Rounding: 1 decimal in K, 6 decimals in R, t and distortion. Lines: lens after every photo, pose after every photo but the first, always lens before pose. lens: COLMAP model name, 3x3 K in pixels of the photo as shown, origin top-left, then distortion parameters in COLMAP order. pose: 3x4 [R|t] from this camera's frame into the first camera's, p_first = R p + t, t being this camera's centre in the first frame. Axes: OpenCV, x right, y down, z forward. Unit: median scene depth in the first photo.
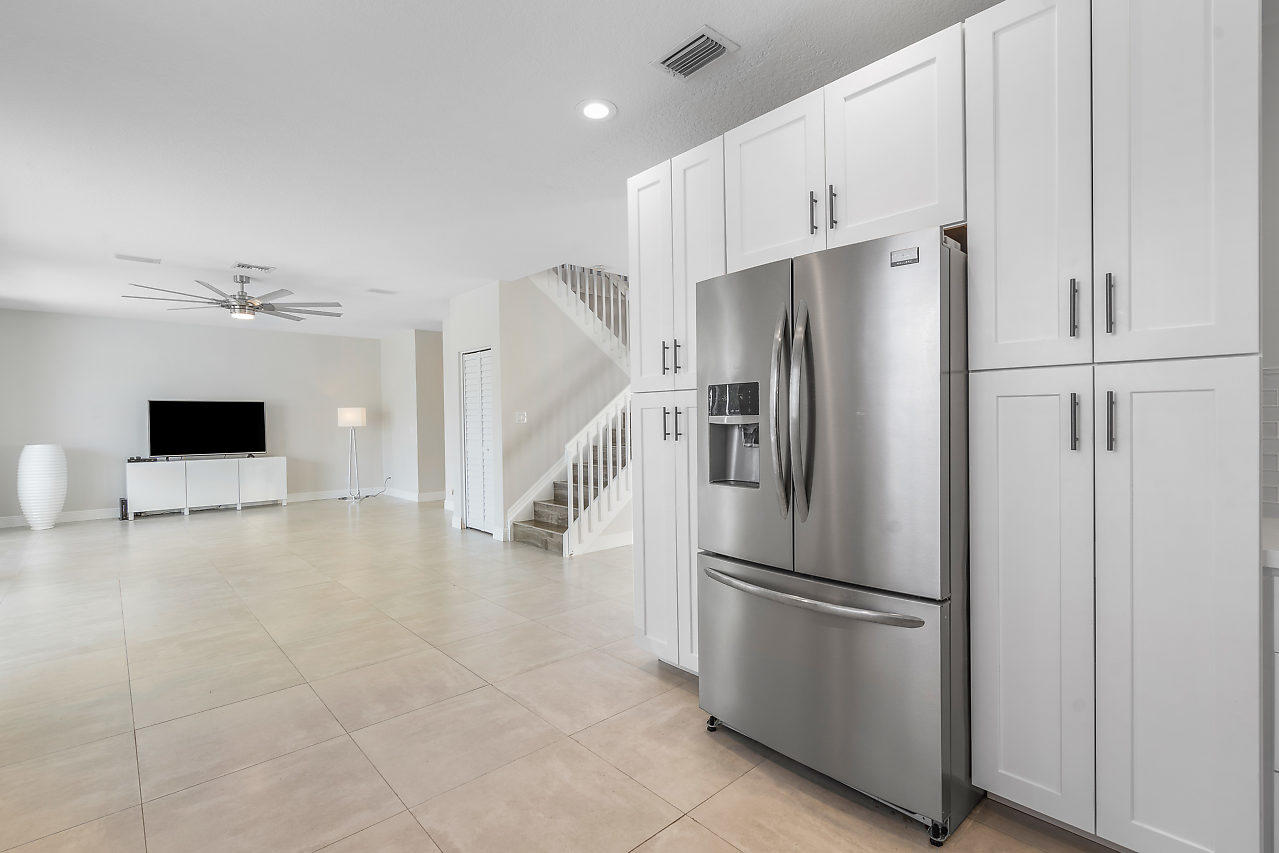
lens RADIAL K [[580.8, 0, 639.5], [0, 580.8, 426.5], [0, 0, 1]] dist [0.002236, 0.000449]
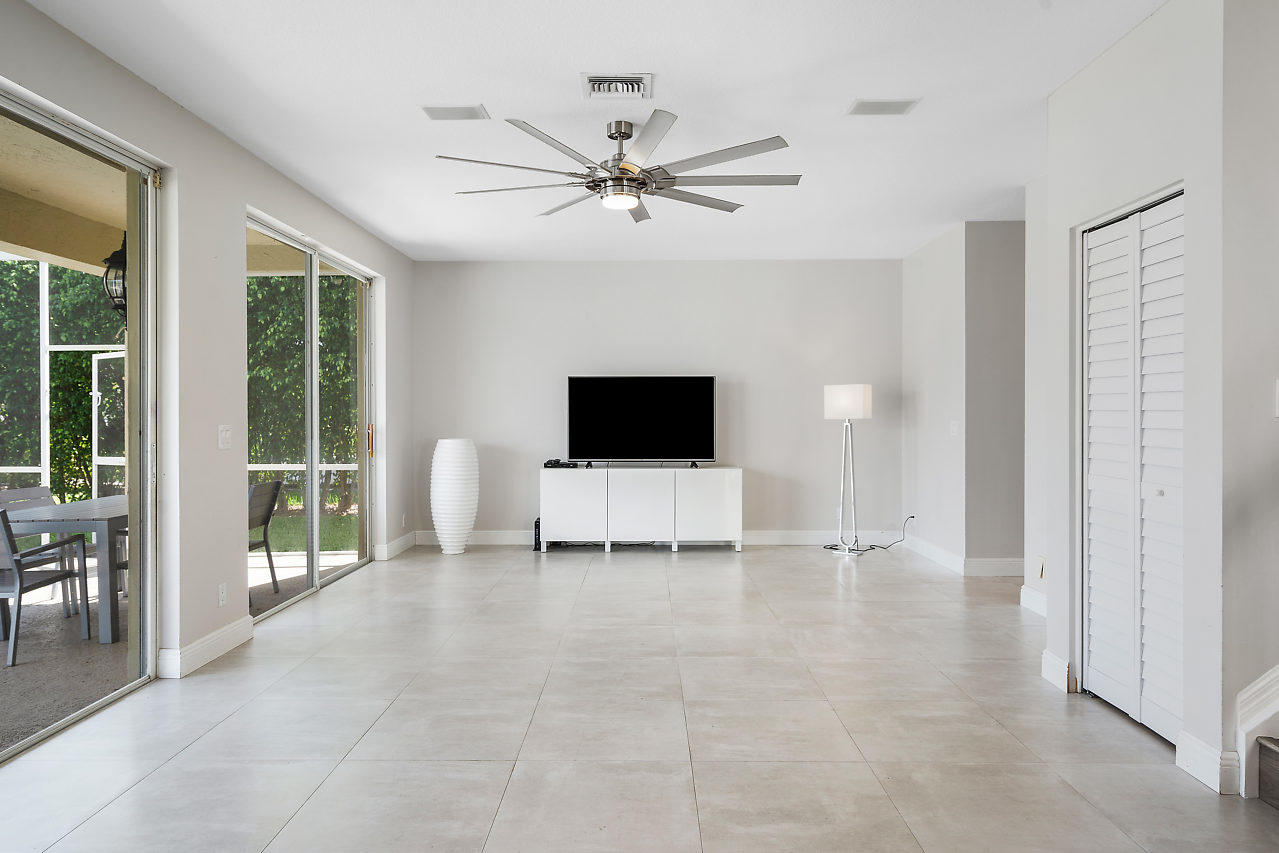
lens RADIAL K [[819.6, 0, 639.5], [0, 819.6, 426.5], [0, 0, 1]] dist [0.003545, -0.000423]
pose [[0.727199, 0.019586, -0.686148, -0.125448], [-0.012683, 0.999806, 0.015098, -0.002846], [0.686310, -0.002277, 0.727306, 0.357355]]
